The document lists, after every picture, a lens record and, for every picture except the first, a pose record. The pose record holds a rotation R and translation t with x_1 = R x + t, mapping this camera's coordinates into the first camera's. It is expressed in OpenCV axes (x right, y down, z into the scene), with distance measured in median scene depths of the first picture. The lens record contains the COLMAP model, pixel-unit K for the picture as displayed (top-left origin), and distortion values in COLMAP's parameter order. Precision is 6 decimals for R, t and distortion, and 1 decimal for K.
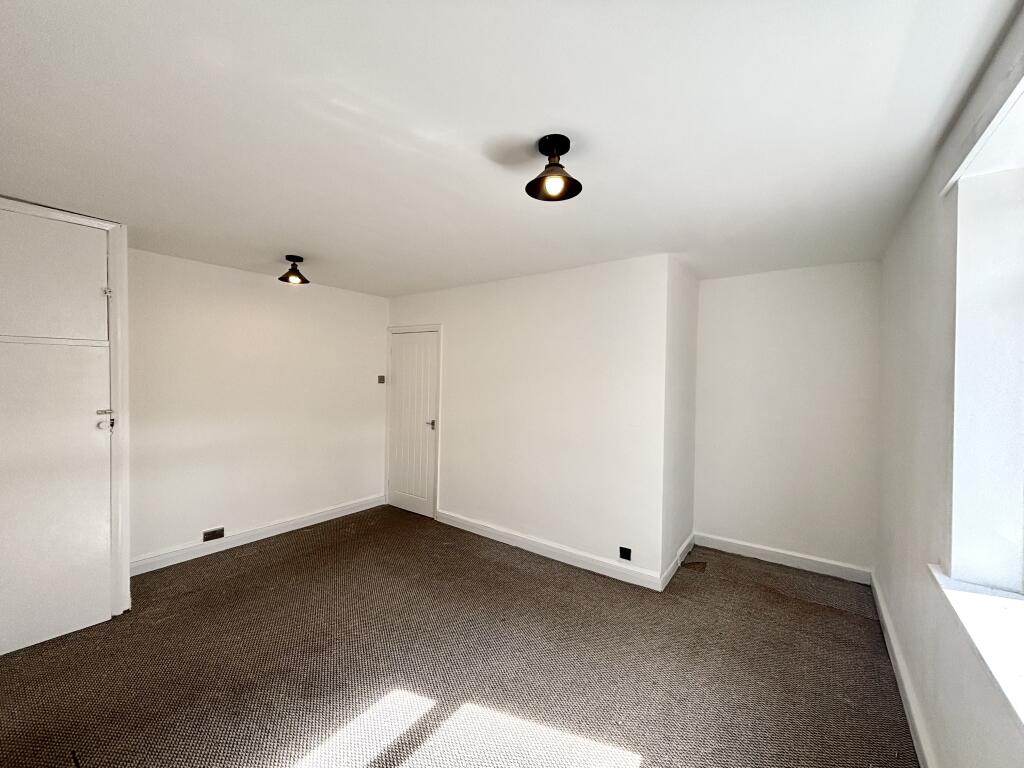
lens RADIAL K [[416.9, 0, 505.6], [0, 416.9, 382.6], [0, 0, 1]] dist [-0.000432, -0.000327]
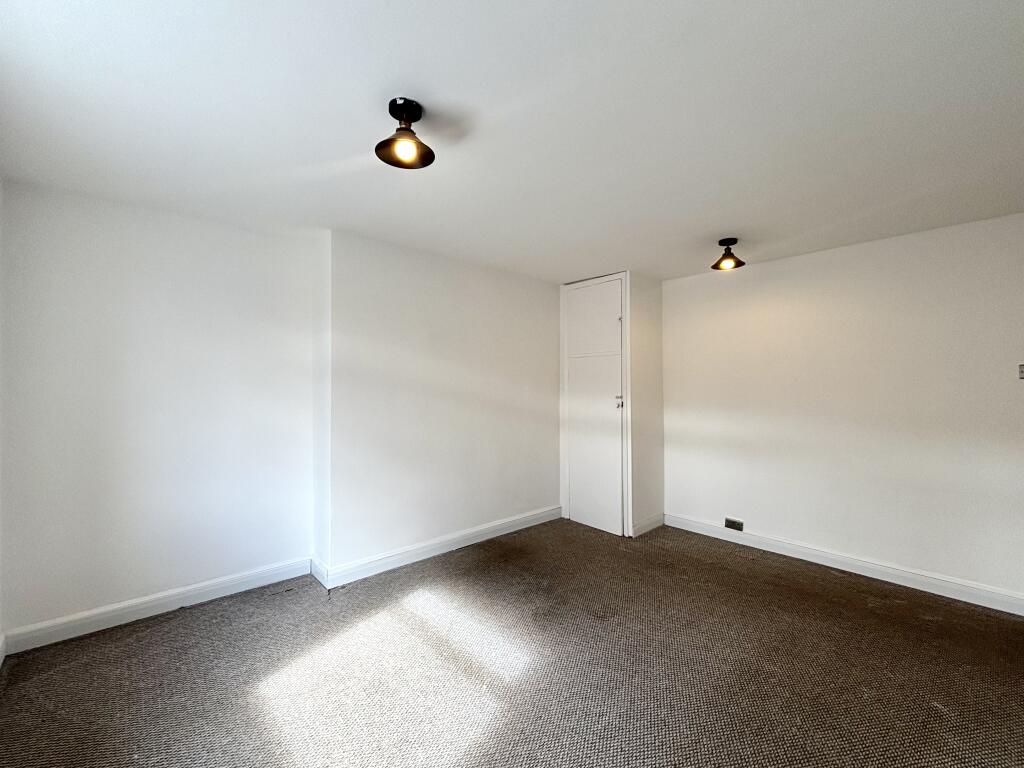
lens RADIAL K [[416.9, 0, 505.6], [0, 416.9, 382.6], [0, 0, 1]] dist [-0.000432, -0.000327]
pose [[-0.187445, -0.020704, -0.982057, 0.442950], [-0.018320, 0.999678, -0.017578, 0.036864], [0.982104, 0.014696, -0.187764, 0.627182]]
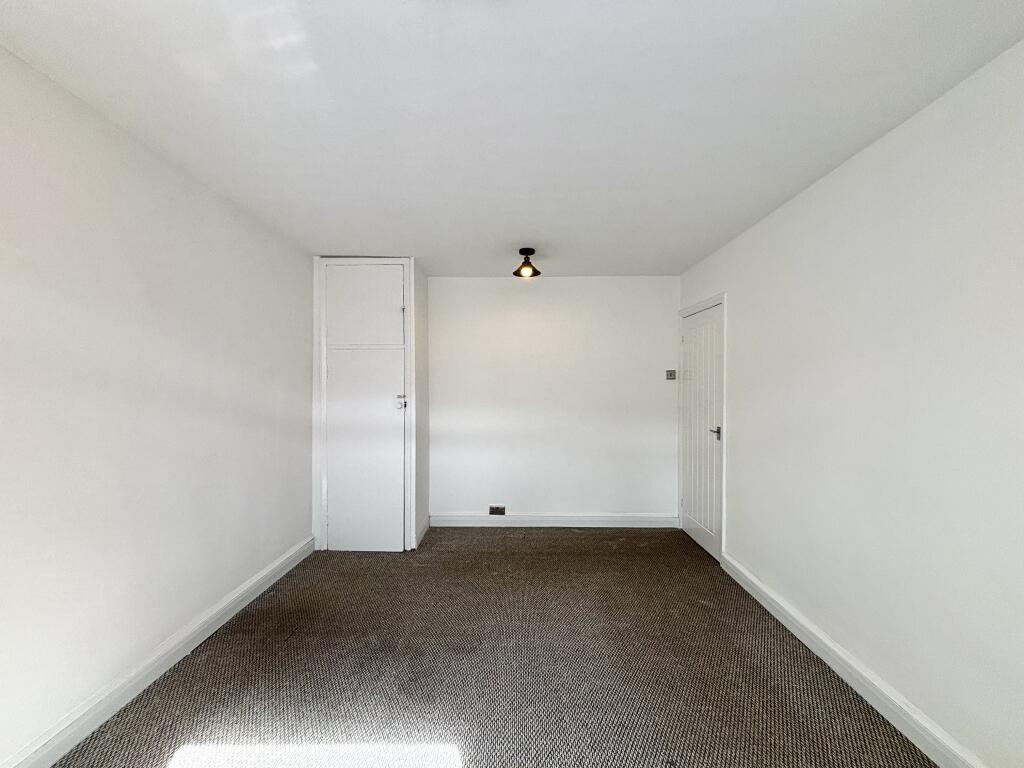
lens RADIAL K [[416.9, 0, 505.6], [0, 416.9, 382.6], [0, 0, 1]] dist [-0.000432, -0.000327]
pose [[0.587741, -0.017848, -0.808852, 0.246105], [-0.004254, 0.999675, -0.025149, 0.041162], [0.809038, 0.018222, 0.587474, 0.338133]]
